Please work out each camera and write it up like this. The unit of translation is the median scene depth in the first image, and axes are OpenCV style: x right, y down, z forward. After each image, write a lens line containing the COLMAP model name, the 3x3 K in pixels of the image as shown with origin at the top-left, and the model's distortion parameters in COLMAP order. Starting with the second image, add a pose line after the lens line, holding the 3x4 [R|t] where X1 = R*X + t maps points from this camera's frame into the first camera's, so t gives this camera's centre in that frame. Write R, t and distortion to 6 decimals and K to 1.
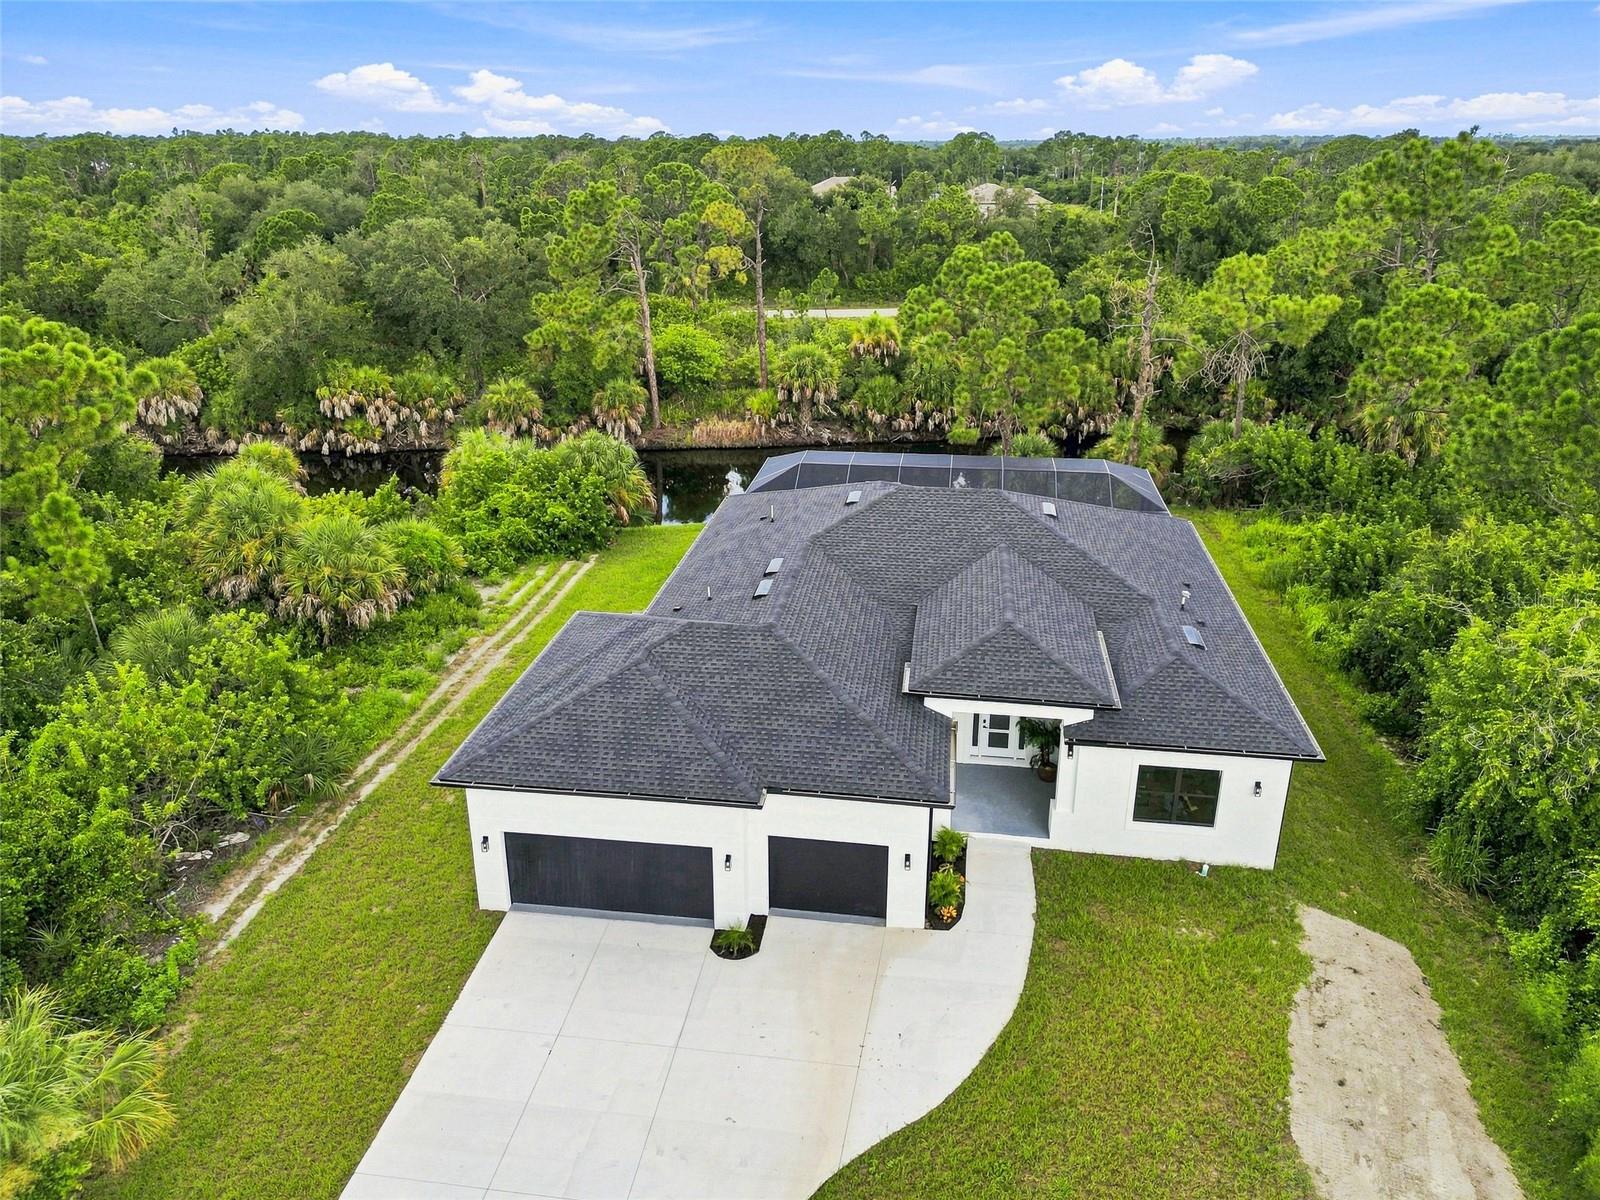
lens RADIAL K [[1123.3, 0, 803.9], [0, 1123.3, 593.0], [0, 0, 1]] dist [0.072786, -0.086657]
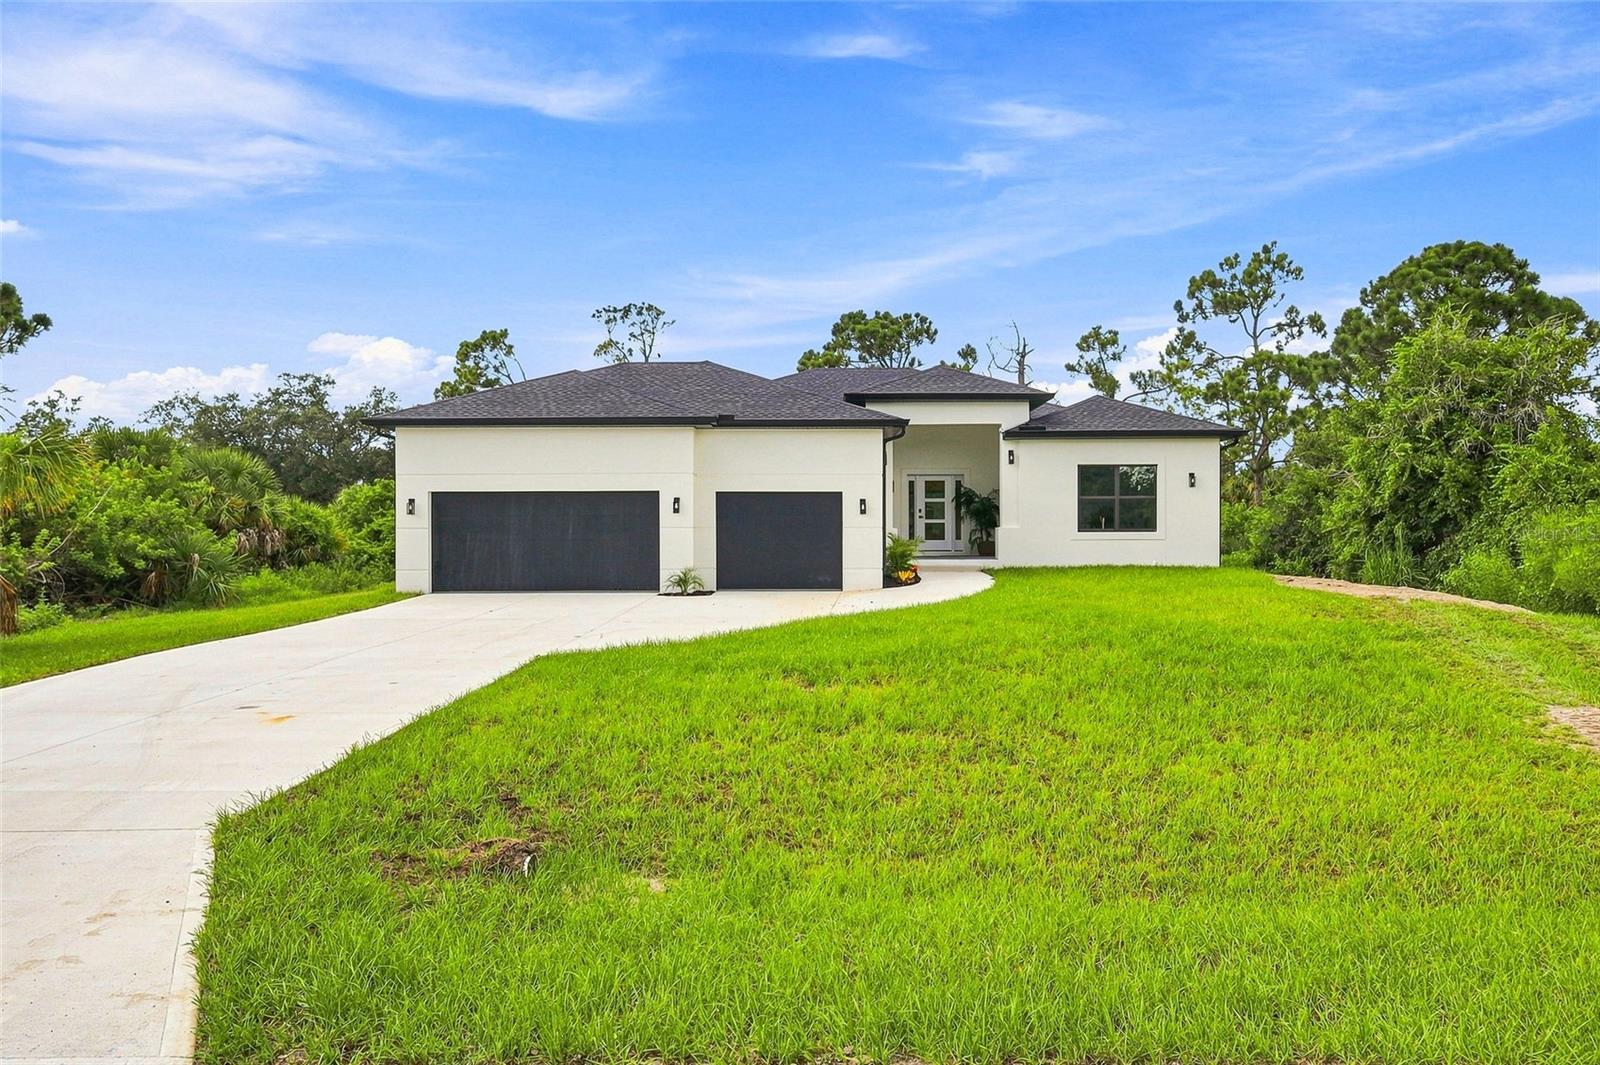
lens RADIAL K [[1191.9, 0, 800.0], [0, 1191.9, 532.5], [0, 0, 1]] dist [0.031316, -0.094574]
pose [[0.993058, 0.001347, 0.117617, -0.041211], [0.042092, 0.929647, -0.366040, 0.318653], [-0.109835, 0.368450, 0.923137, 0.034617]]
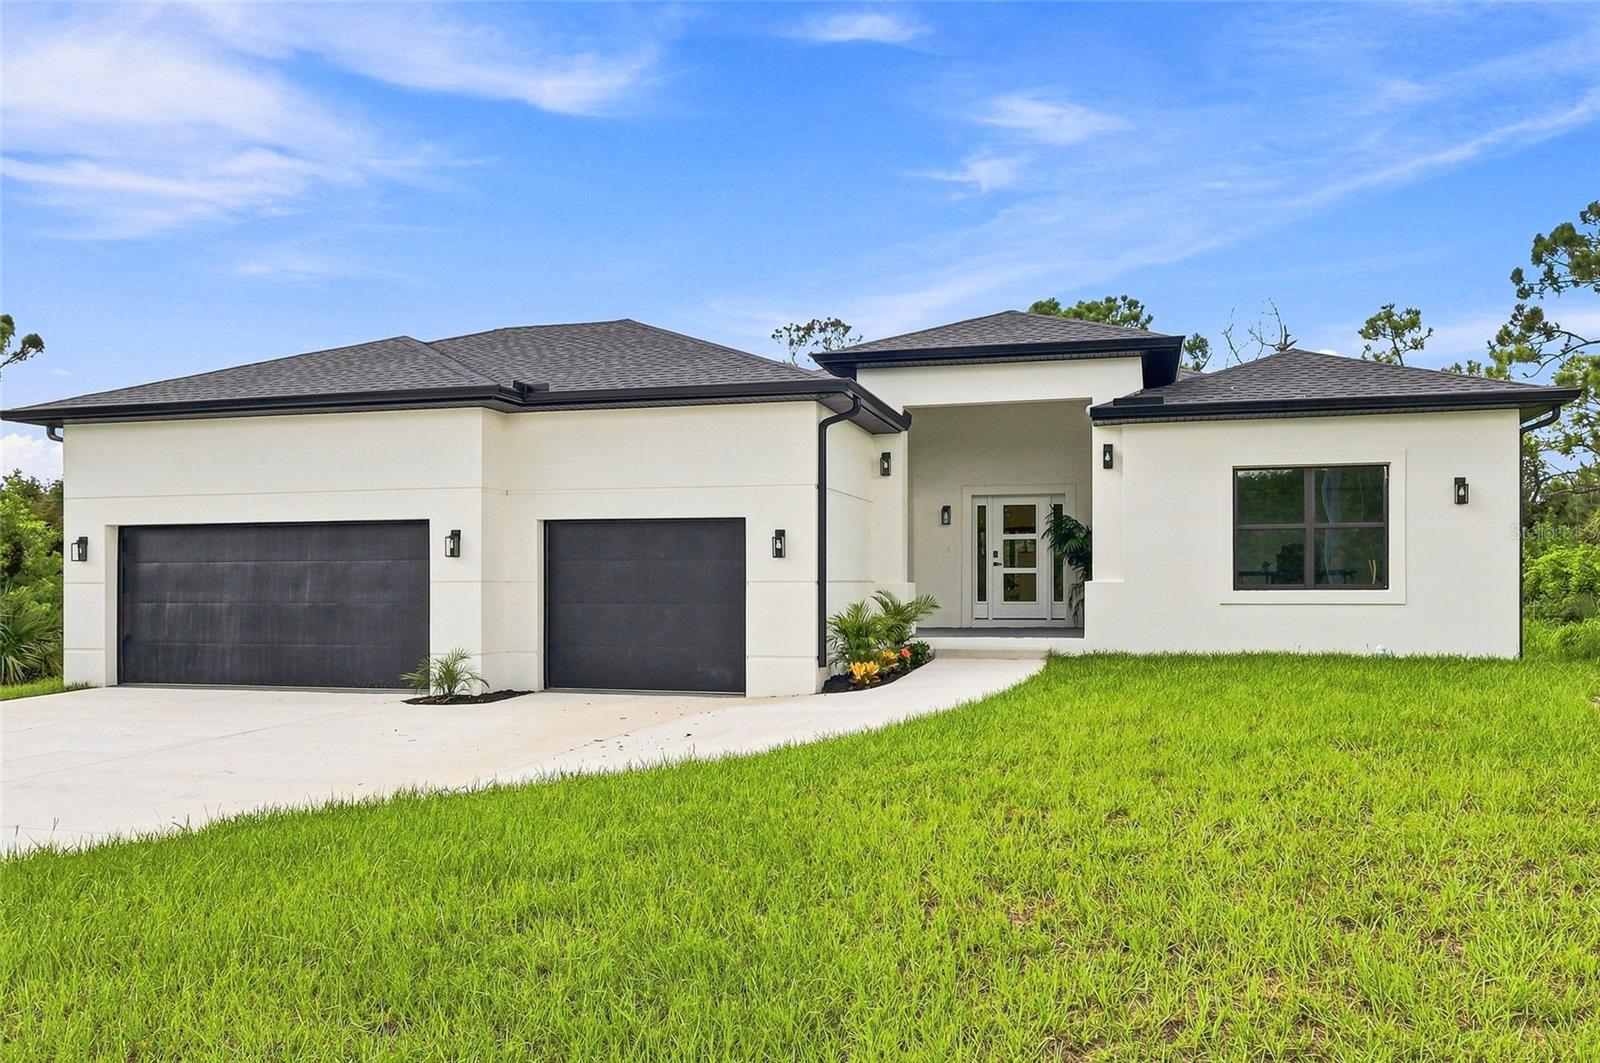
lens RADIAL K [[1210.3, 0, 808.0], [0, 1210.3, 591.7], [0, 0, 1]] dist [-0.001409, -0.000765]
pose [[0.991811, 0.002251, -0.127692, 0.089855], [-0.048471, 0.931670, -0.360058, 0.233837], [0.118157, 0.363299, 0.924150, 0.243990]]
